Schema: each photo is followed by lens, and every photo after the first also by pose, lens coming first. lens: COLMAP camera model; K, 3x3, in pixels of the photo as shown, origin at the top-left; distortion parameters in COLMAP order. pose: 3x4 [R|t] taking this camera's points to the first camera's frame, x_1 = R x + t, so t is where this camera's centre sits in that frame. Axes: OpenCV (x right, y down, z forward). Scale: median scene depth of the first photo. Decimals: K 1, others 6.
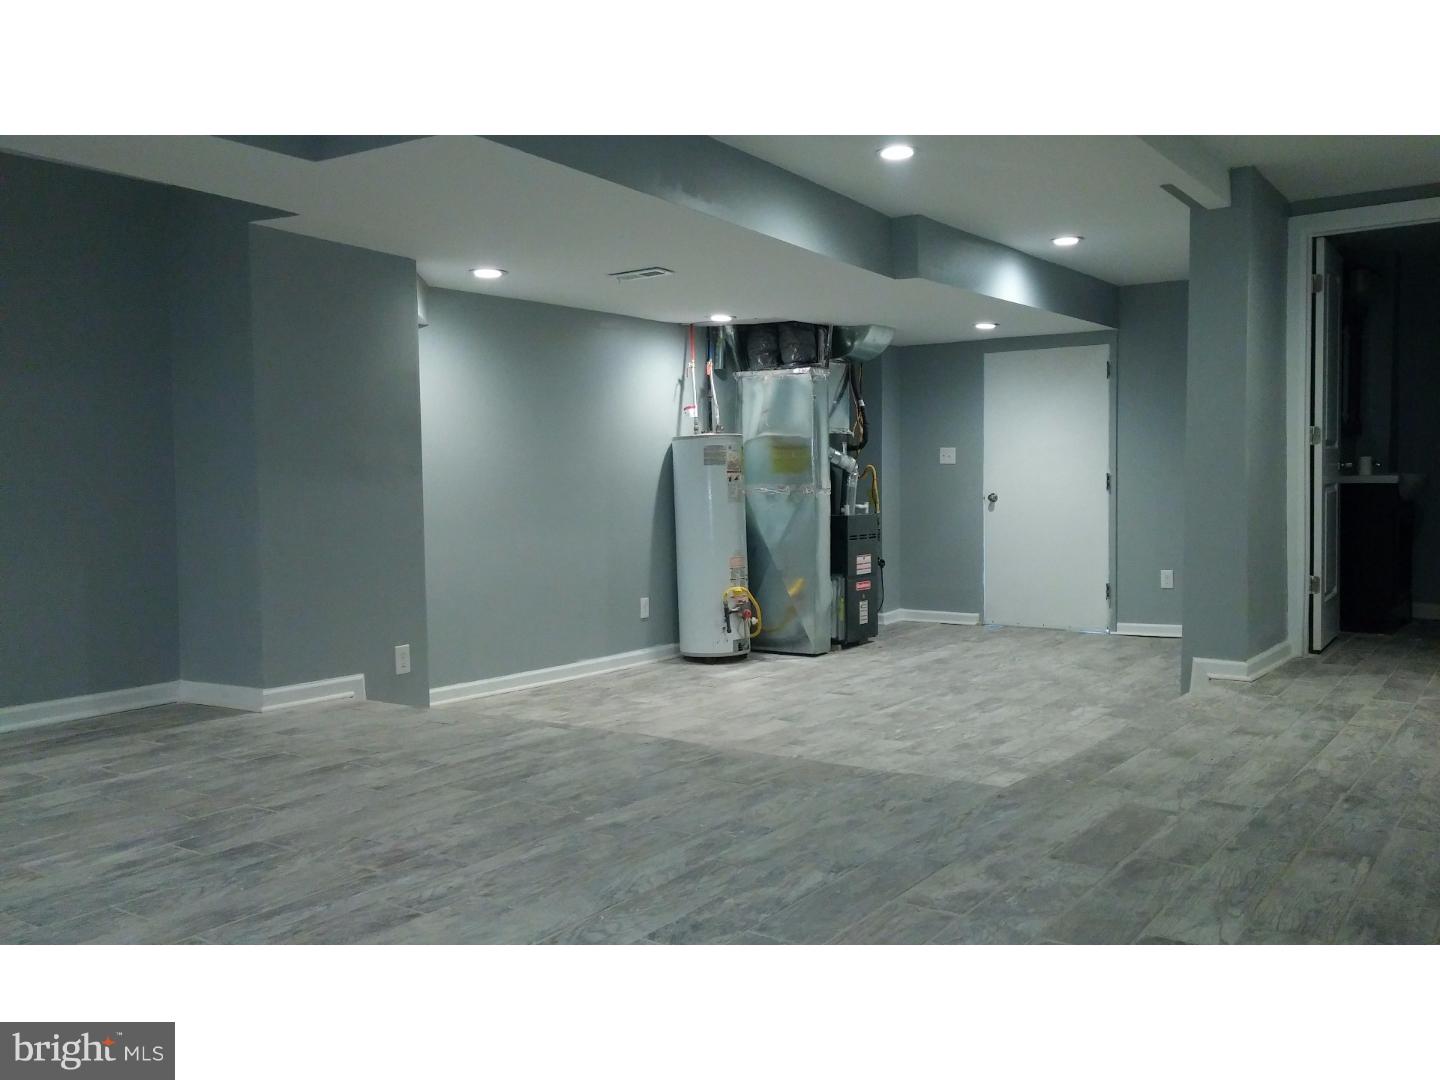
lens RADIAL K [[1219.8, 0, 726.5], [0, 1219.8, 538.1], [0, 0, 1]] dist [0.048100, -0.005920]
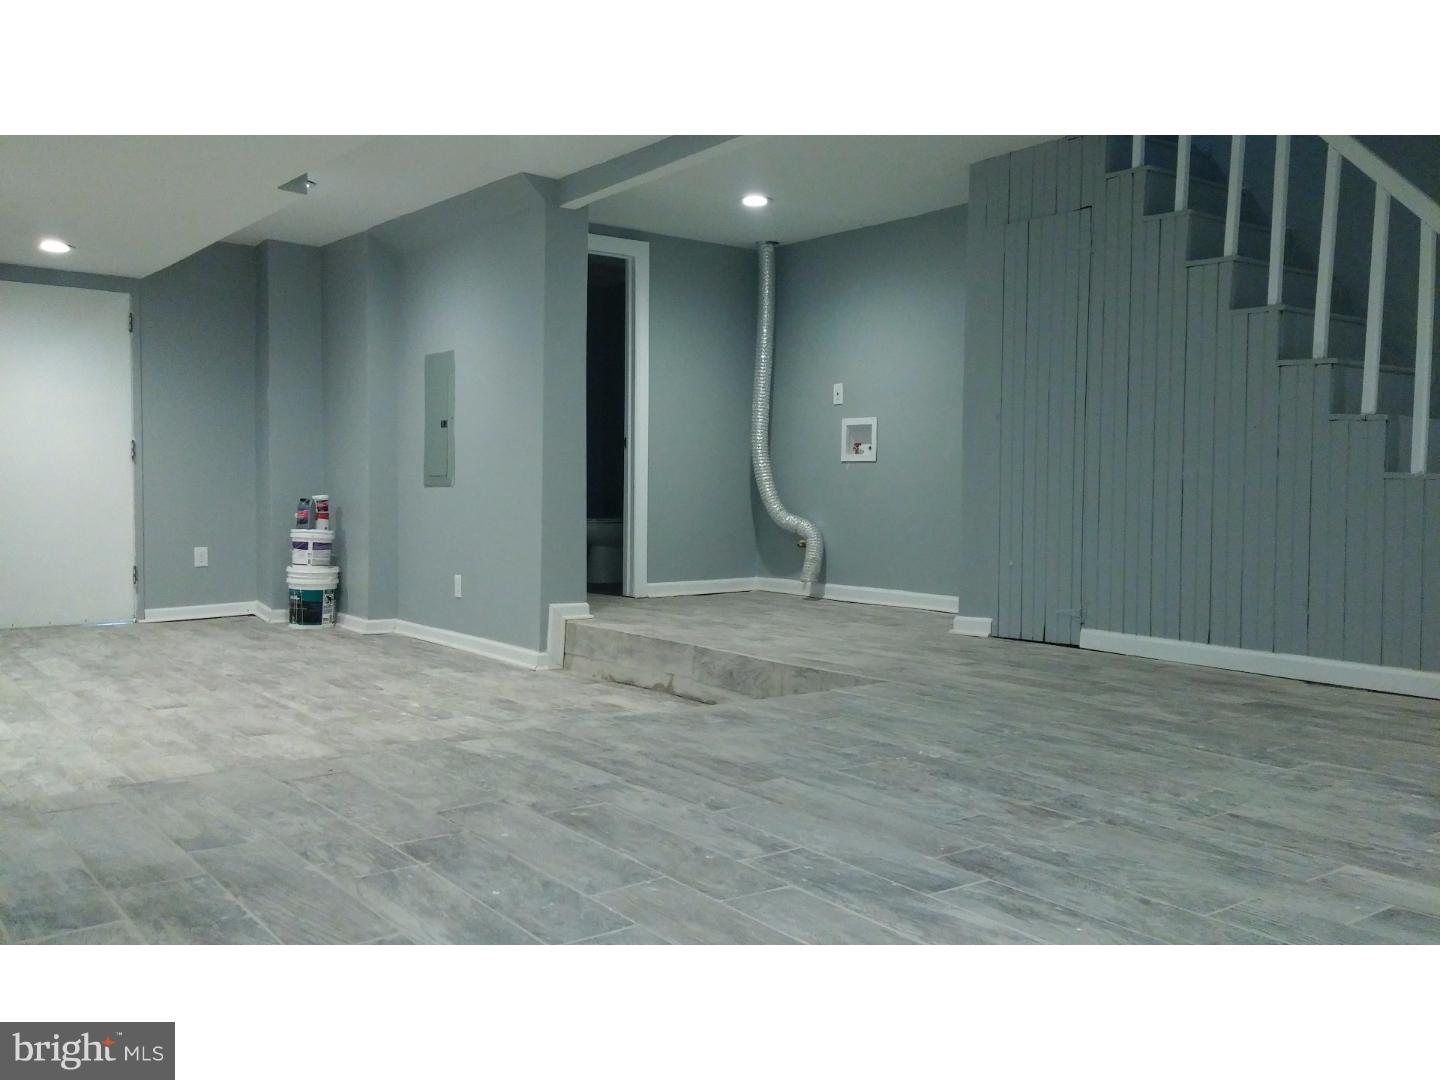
lens RADIAL K [[1219.8, 0, 726.1], [0, 1219.8, 542.4], [0, 0, 1]] dist [0.048100, -0.005920]
pose [[0.303068, -0.030246, 0.952489, -1.138248], [0.031260, 0.999274, 0.021785, 0.039157], [-0.952456, 0.023173, 0.303793, 0.917540]]
